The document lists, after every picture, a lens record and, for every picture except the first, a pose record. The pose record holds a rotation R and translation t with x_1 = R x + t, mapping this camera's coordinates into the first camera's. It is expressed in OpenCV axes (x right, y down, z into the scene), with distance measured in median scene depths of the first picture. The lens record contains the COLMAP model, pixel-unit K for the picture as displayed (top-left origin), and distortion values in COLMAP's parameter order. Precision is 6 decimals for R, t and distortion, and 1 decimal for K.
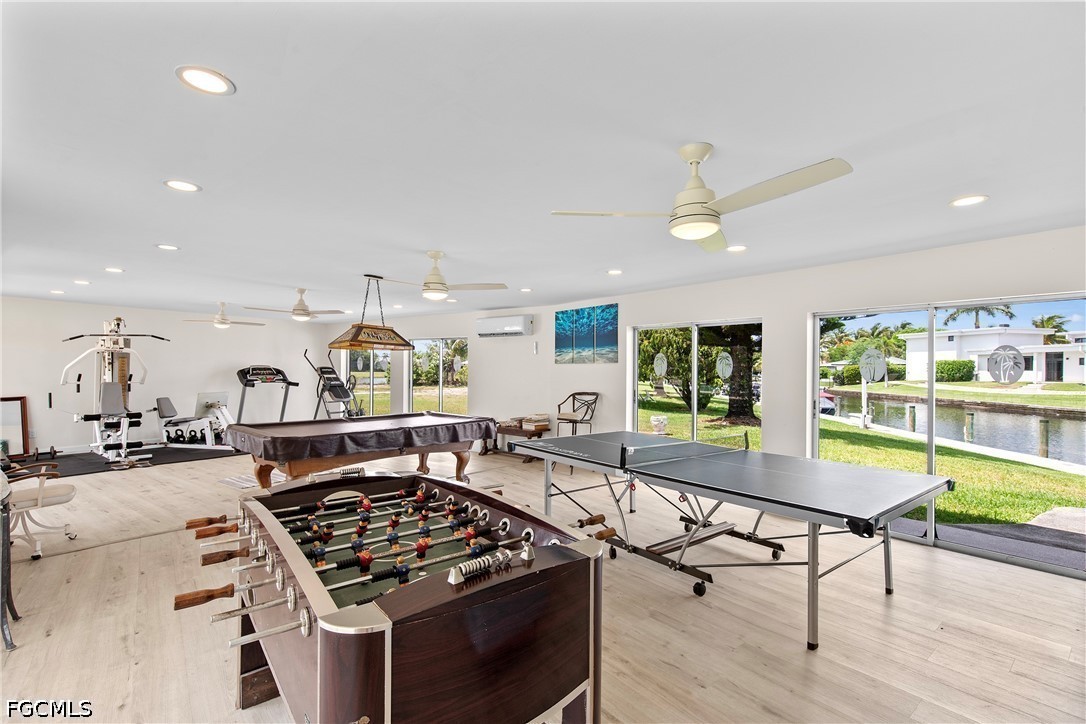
lens RADIAL K [[500.1, 0, 542.5], [0, 500.1, 370.2], [0, 0, 1]] dist [-0.000201, -0.000066]
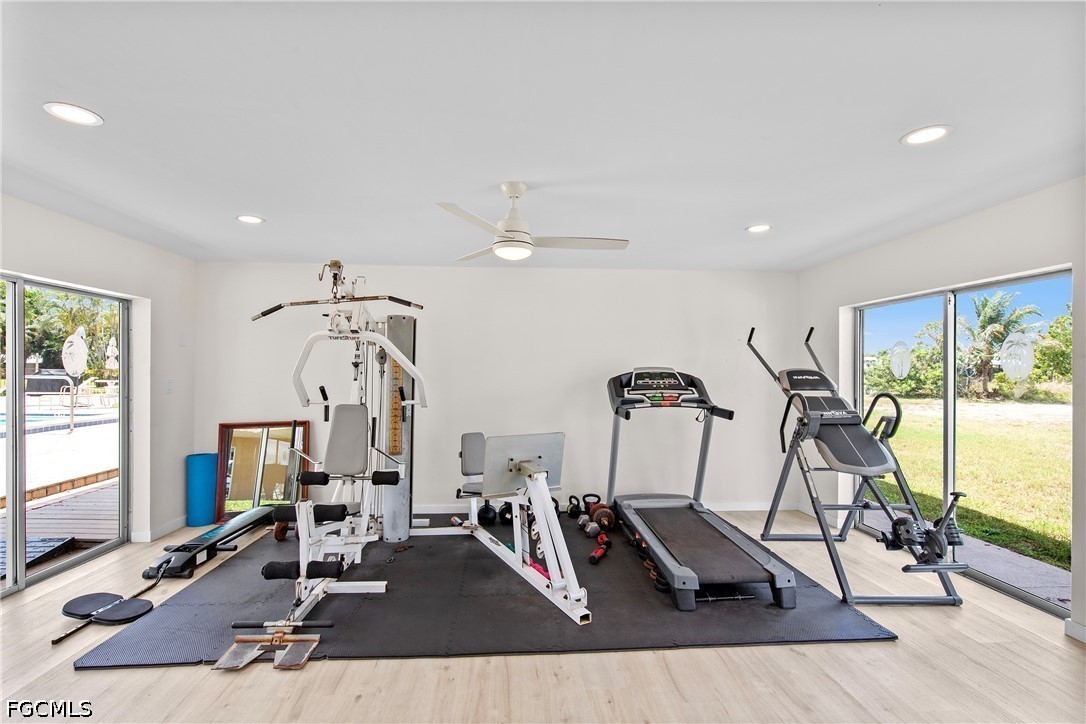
lens RADIAL K [[500.1, 0, 542.5], [0, 500.1, 370.2], [0, 0, 1]] dist [-0.000201, -0.000066]
pose [[0.662821, -0.007053, -0.748744, -0.292640], [0.000997, 0.999963, -0.008537, -0.003341], [0.748777, 0.004912, 0.662804, 0.625831]]
